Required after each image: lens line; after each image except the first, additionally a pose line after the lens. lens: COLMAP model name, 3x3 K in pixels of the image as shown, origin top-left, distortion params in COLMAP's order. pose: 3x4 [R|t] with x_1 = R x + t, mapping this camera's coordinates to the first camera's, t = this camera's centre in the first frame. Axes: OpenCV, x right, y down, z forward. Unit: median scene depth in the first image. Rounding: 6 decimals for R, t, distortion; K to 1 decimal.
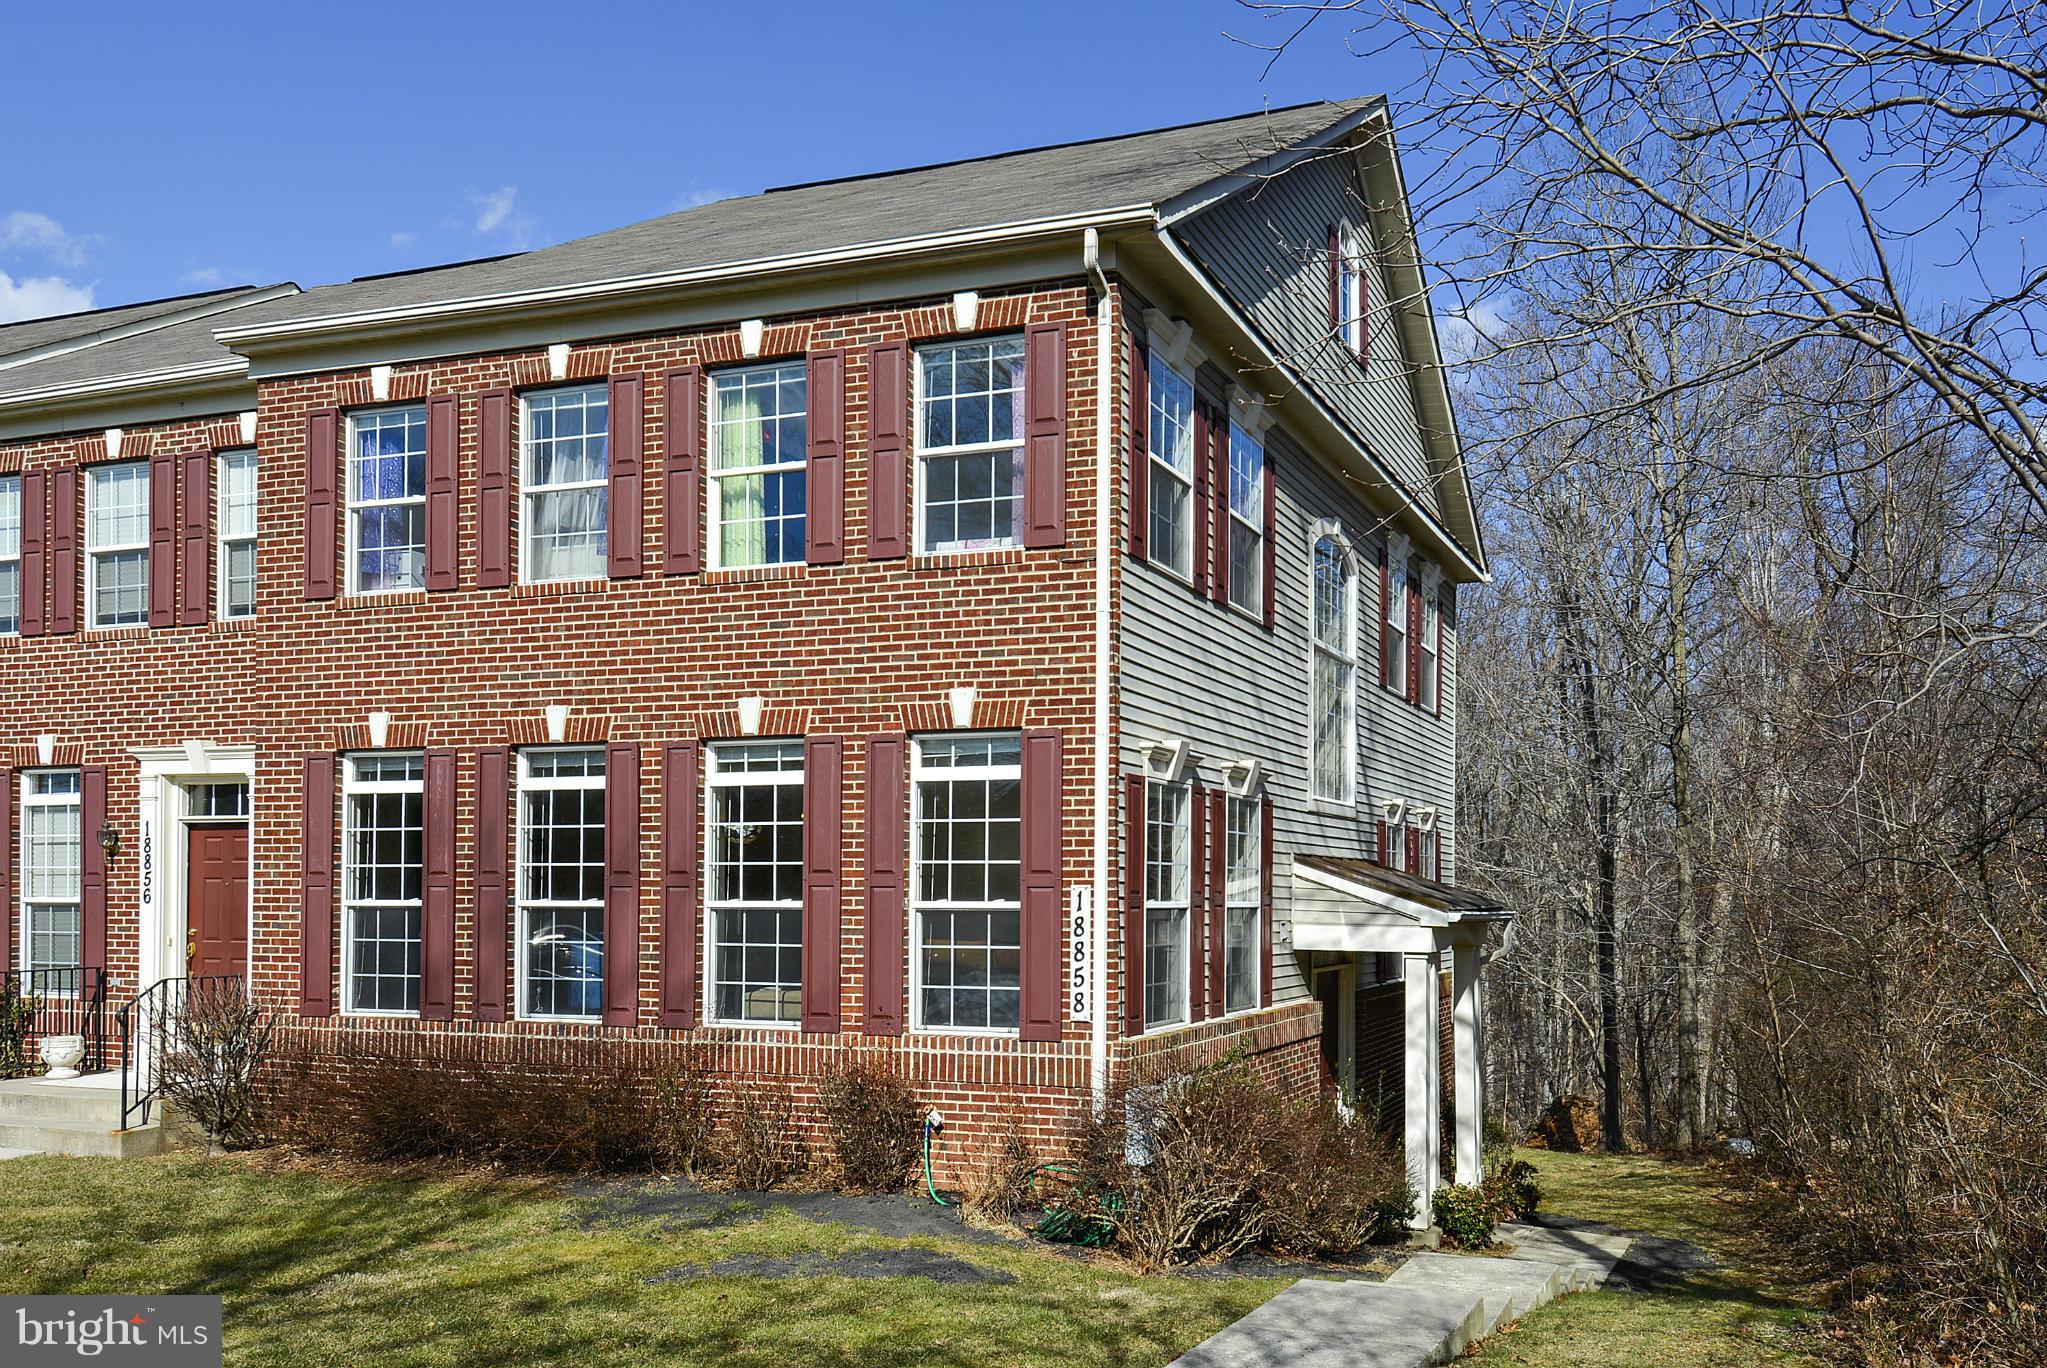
lens RADIAL K [[1639.5, 0, 1023.5], [0, 1639.5, 684.0], [0, 0, 1]] dist [0.069763, -0.100499]
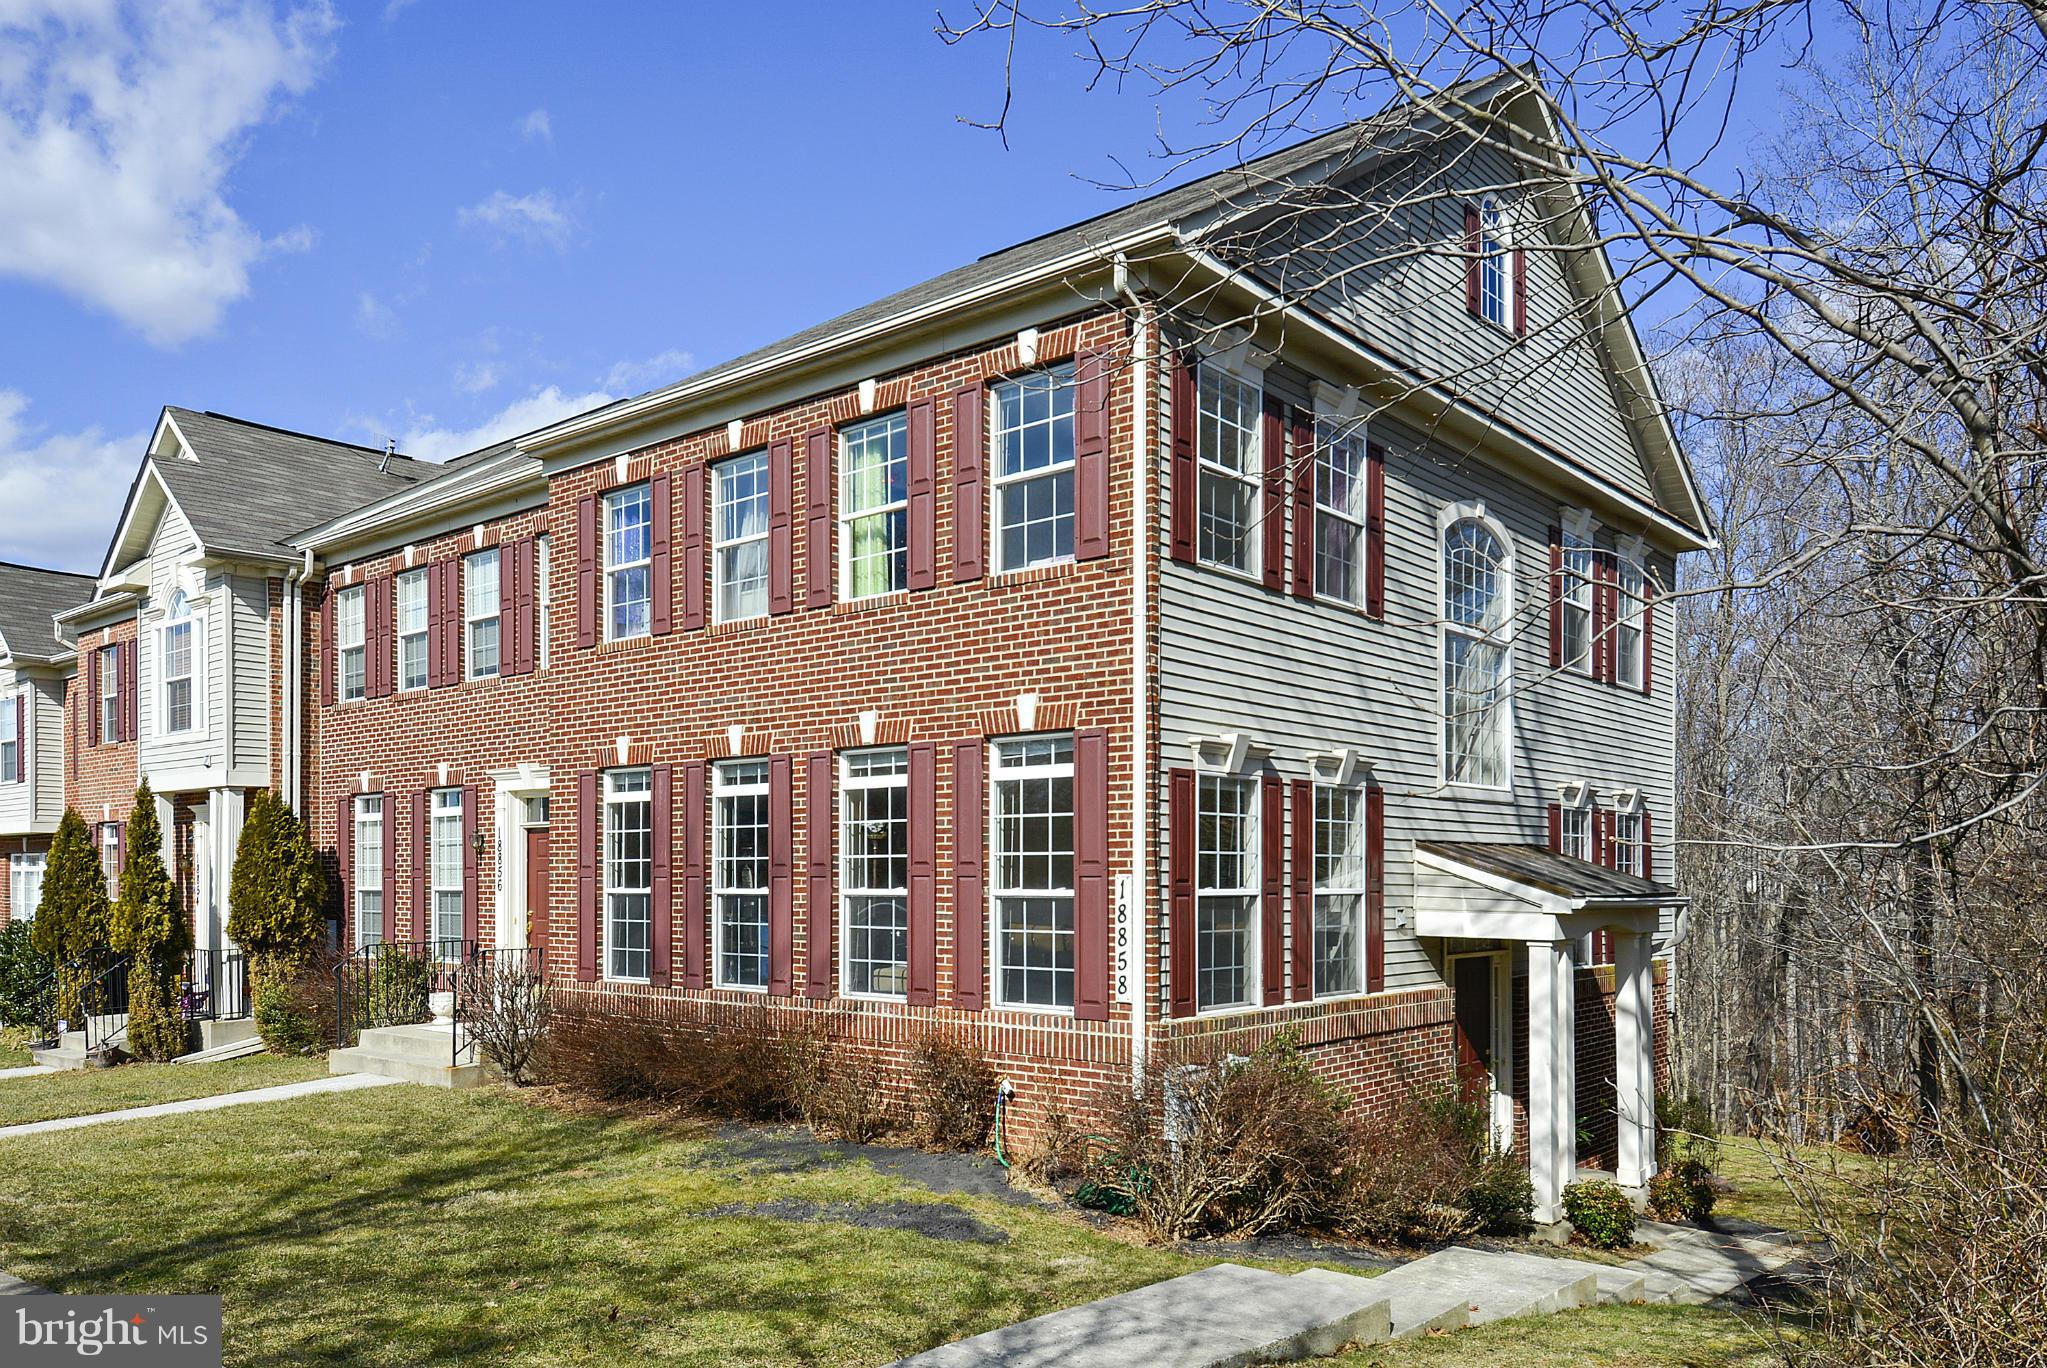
lens RADIAL K [[1461.7, 0, 1020.5], [0, 1461.7, 703.4], [0, 0, 1]] dist [0.063916, -0.085478]
pose [[0.931983, -0.048092, -0.359298, 0.297778], [0.052342, 0.998627, 0.002106, 0.006144], [0.358703, -0.020769, 0.933221, 0.088741]]
